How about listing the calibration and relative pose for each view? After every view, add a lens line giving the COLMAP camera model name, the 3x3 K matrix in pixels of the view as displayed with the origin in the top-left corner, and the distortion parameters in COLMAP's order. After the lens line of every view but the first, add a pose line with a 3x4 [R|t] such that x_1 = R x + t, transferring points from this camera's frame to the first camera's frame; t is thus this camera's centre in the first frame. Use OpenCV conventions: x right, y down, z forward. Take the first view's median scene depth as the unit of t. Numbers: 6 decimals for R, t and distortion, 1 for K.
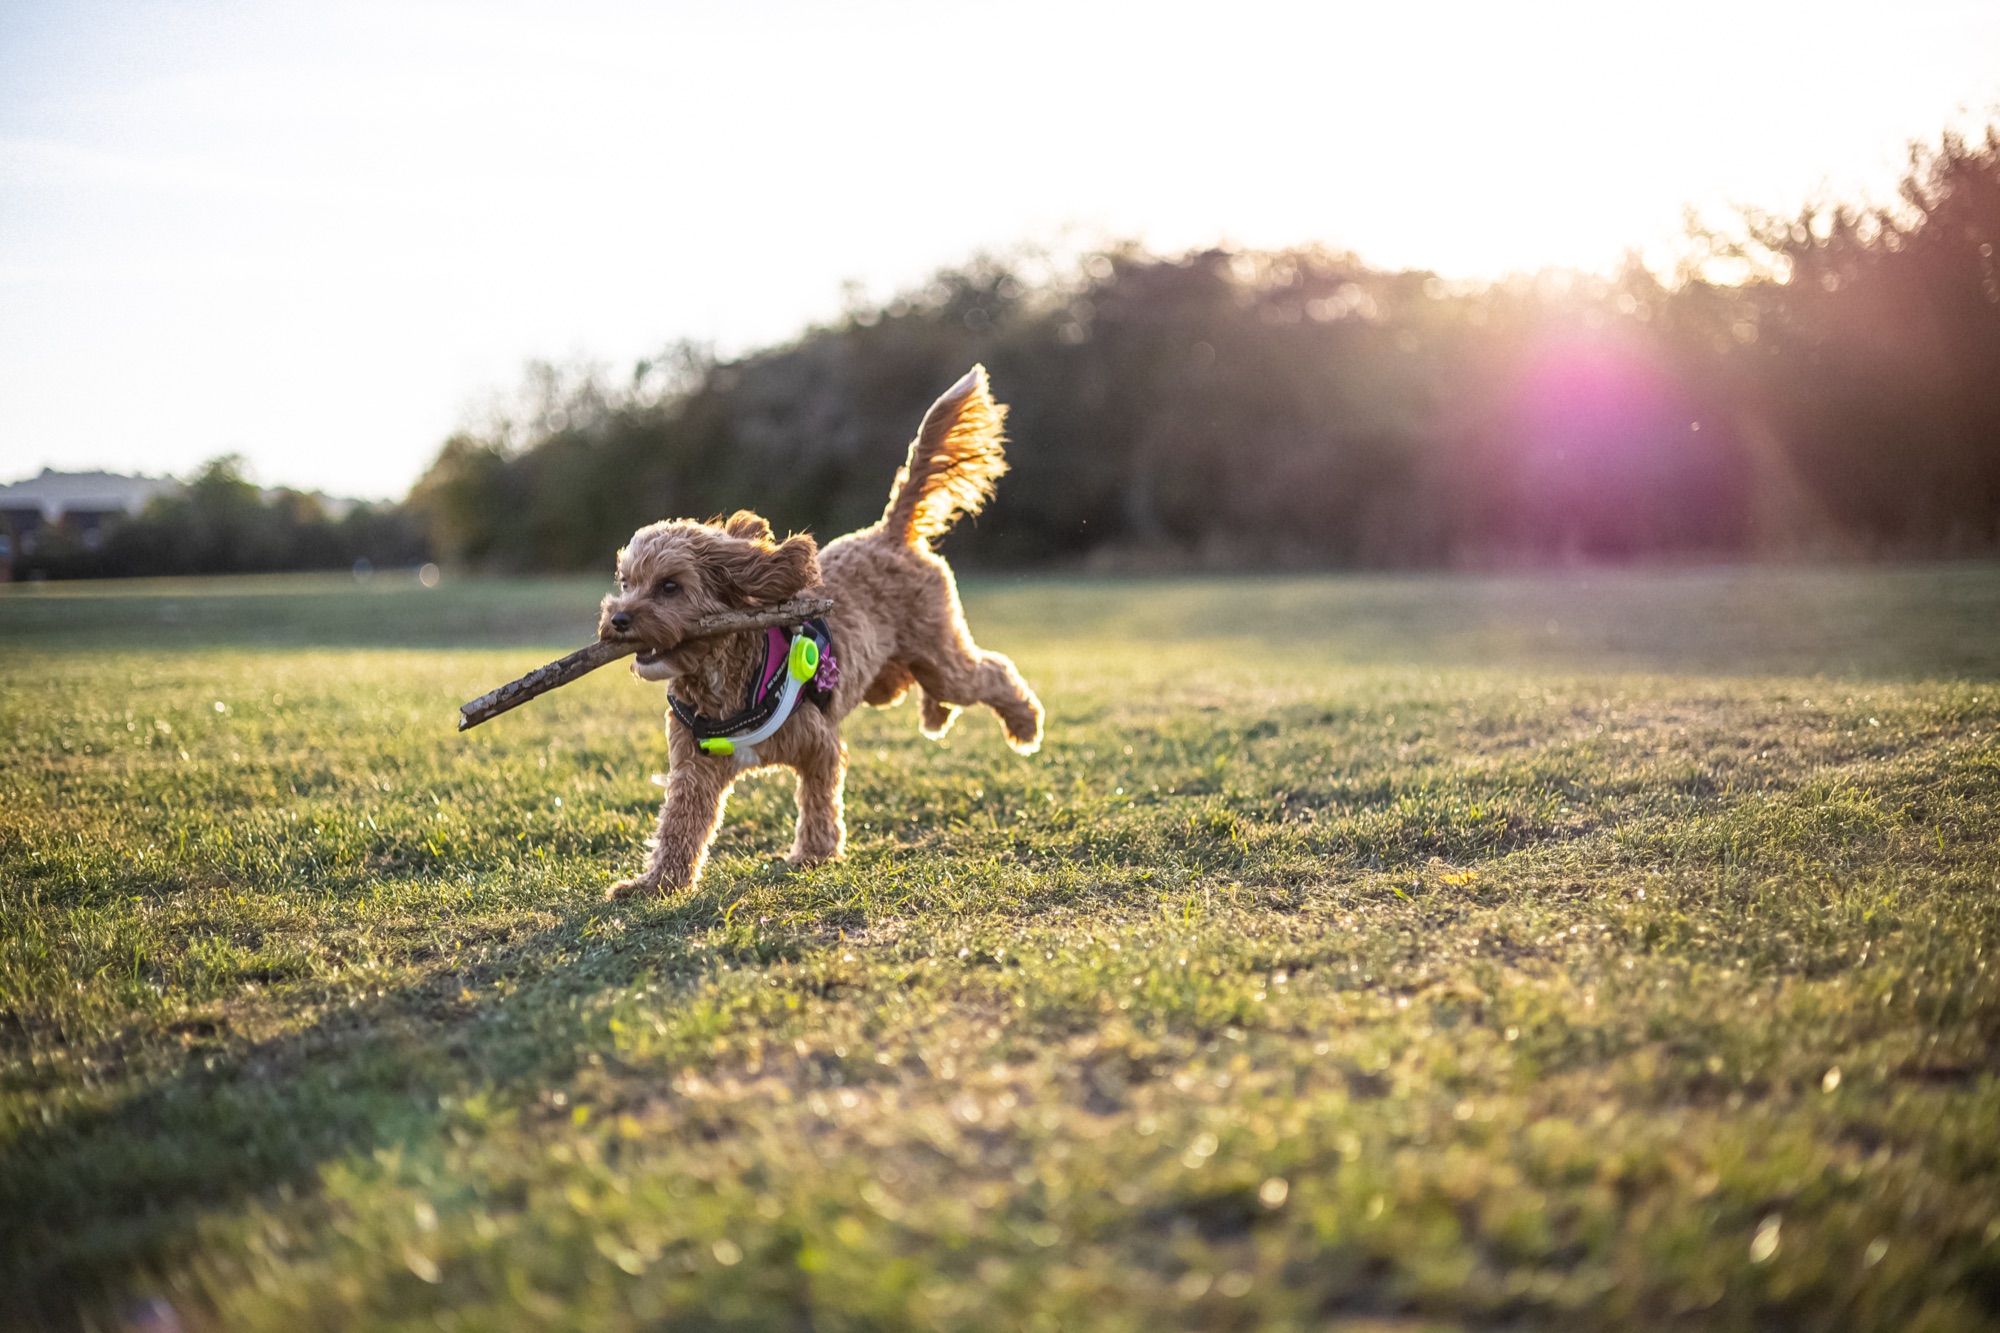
lens RADIAL K [[2817.6, 0, 996.6], [0, 2817.6, 667.5], [0, 0, 1]] dist [0.049366, 0.000000]
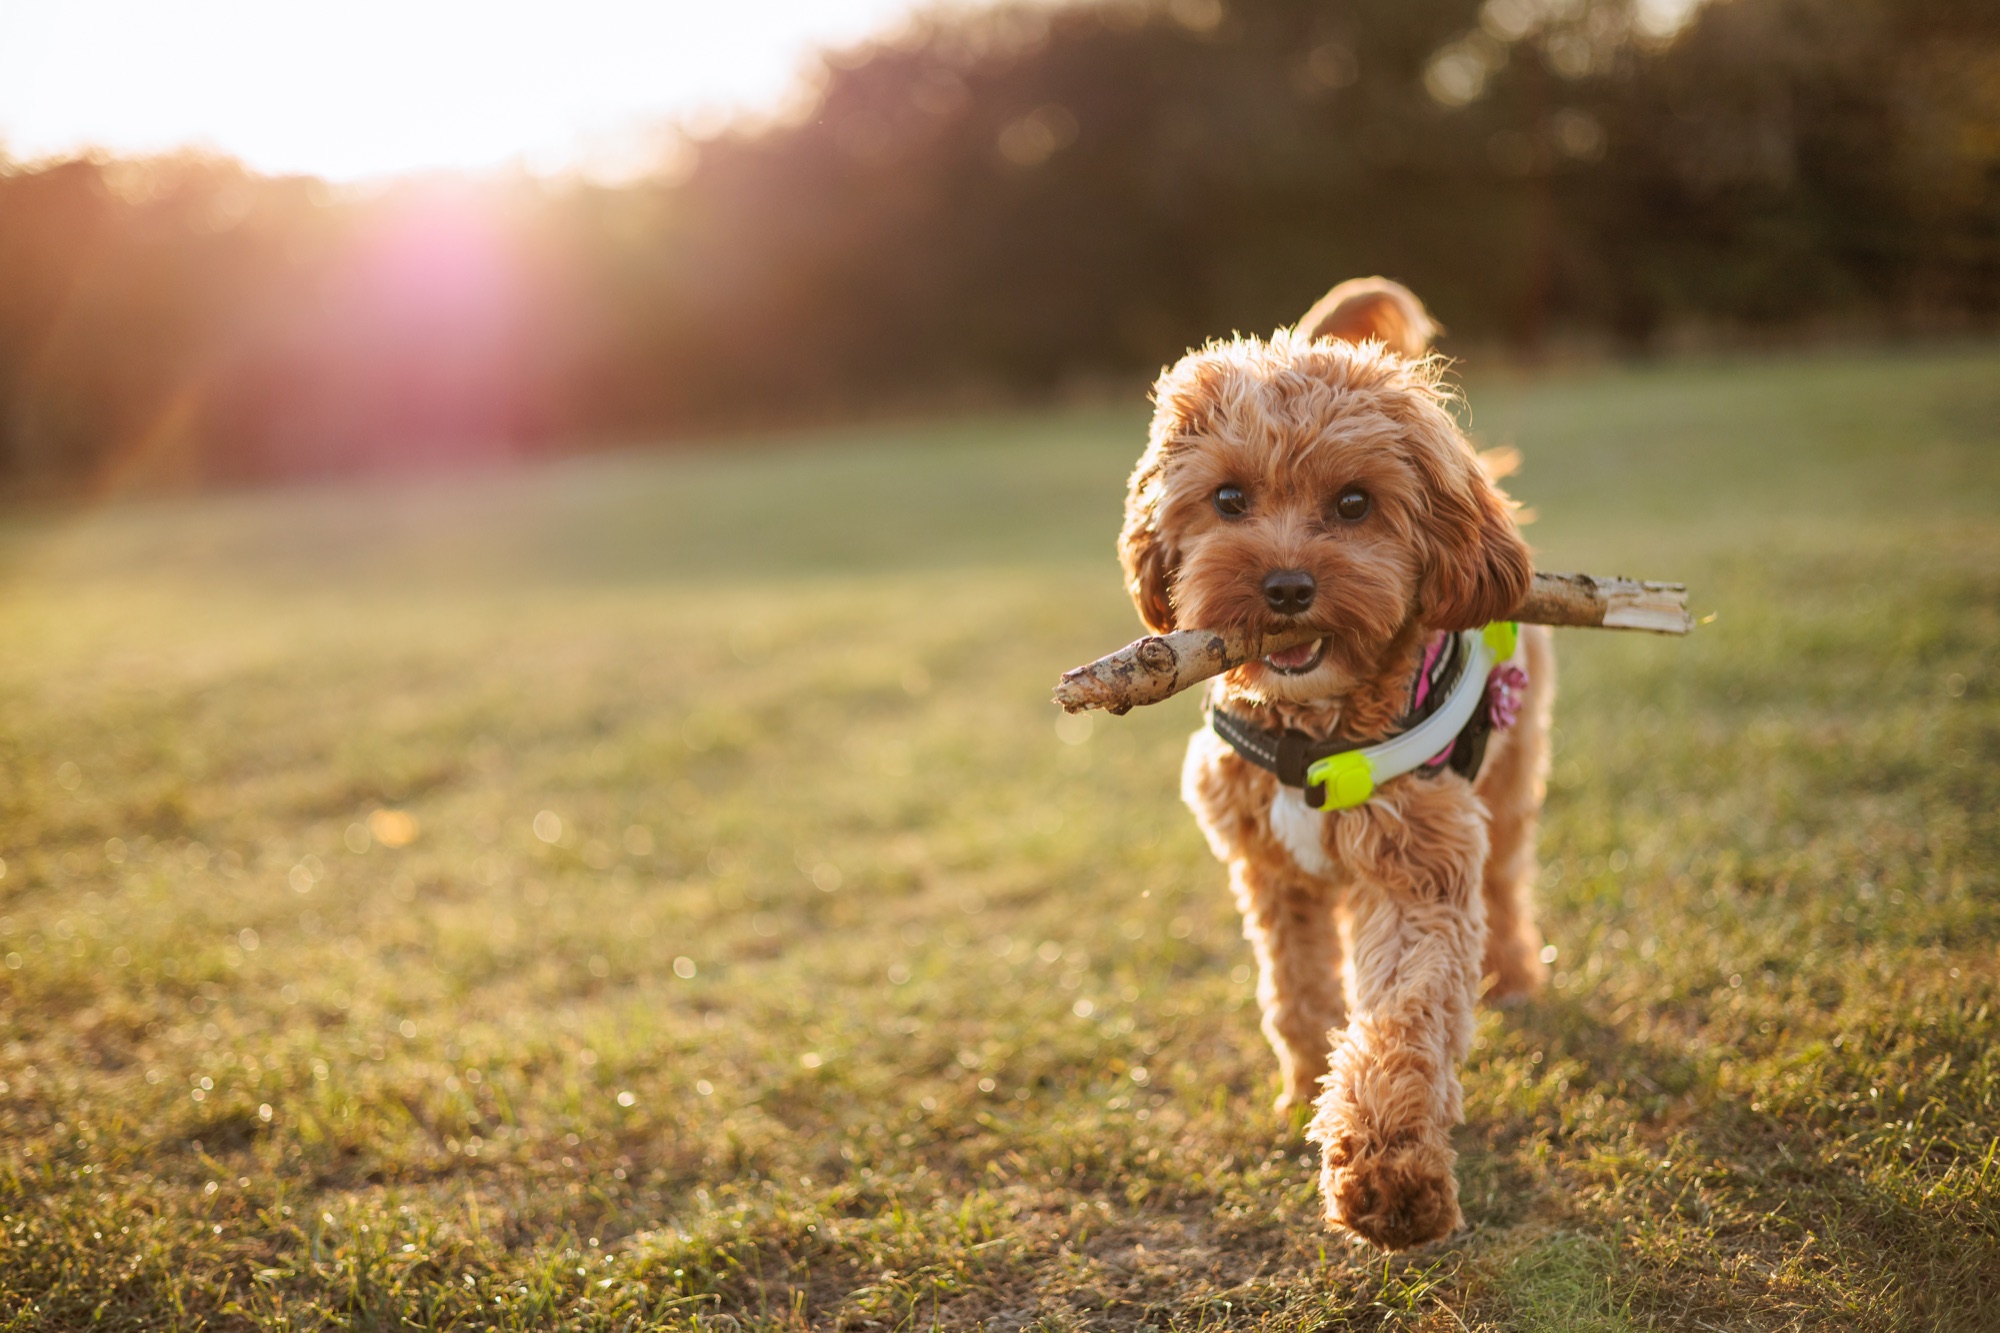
lens RADIAL K [[2817.6, 0, 999.6], [0, 2817.6, 661.8], [0, 0, 1]] dist [0.049366, 0.000000]
pose [[0.927047, -0.087088, 0.364691, -0.039827], [0.075498, 0.996087, 0.045948, -0.048244], [-0.367266, -0.015063, 0.929994, -0.291690]]
